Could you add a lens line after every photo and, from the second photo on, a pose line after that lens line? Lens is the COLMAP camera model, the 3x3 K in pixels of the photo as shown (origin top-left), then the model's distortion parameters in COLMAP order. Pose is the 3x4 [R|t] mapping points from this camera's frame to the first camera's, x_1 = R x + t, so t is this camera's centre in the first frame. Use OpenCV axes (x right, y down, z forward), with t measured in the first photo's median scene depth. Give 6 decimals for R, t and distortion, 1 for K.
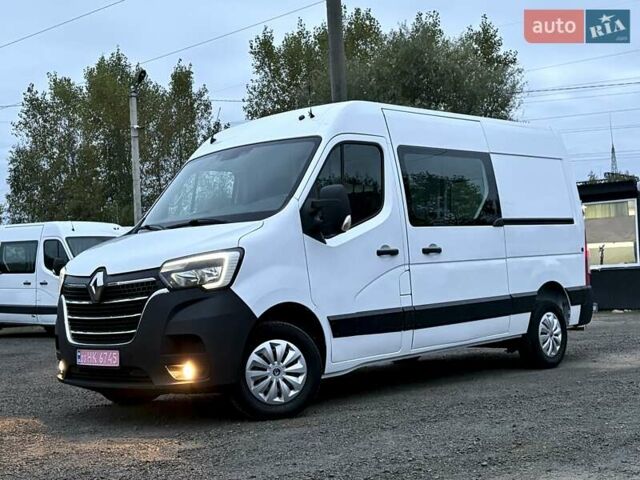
lens RADIAL K [[908.9, 0, 320.0], [0, 908.9, 240.0], [0, 0, 1]] dist [0.067913, -0.070920]
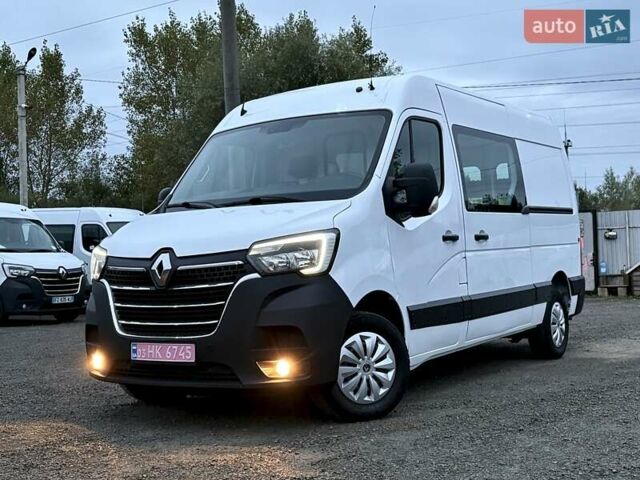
lens RADIAL K [[864.9, 0, 320.0], [0, 864.9, 240.0], [0, 0, 1]] dist [0.065092, -0.066164]
pose [[0.984100, 0.019090, 0.176587, -0.234608], [-0.021099, 0.999732, 0.009505, 0.011028], [-0.176358, -0.013080, 0.984239, 0.159093]]
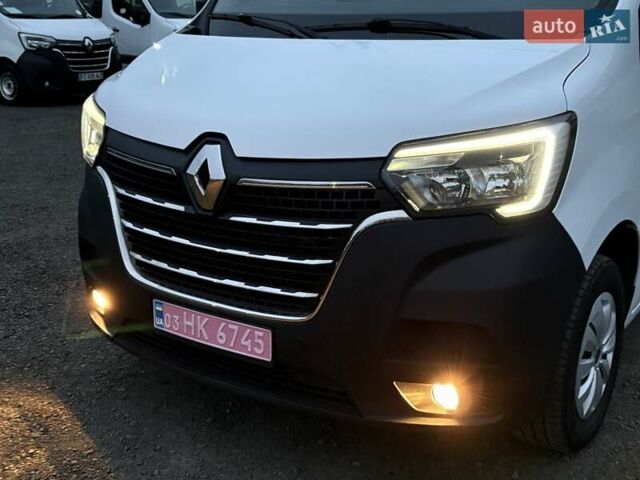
lens RADIAL K [[864.9, 0, 320.0], [0, 864.9, 240.0], [0, 0, 1]] dist [0.065092, -0.066164]
pose [[0.991326, 0.007509, 0.131213, -0.236976], [-0.048498, 0.948807, 0.312109, -0.052282], [-0.122152, -0.315766, 0.940941, 0.570491]]
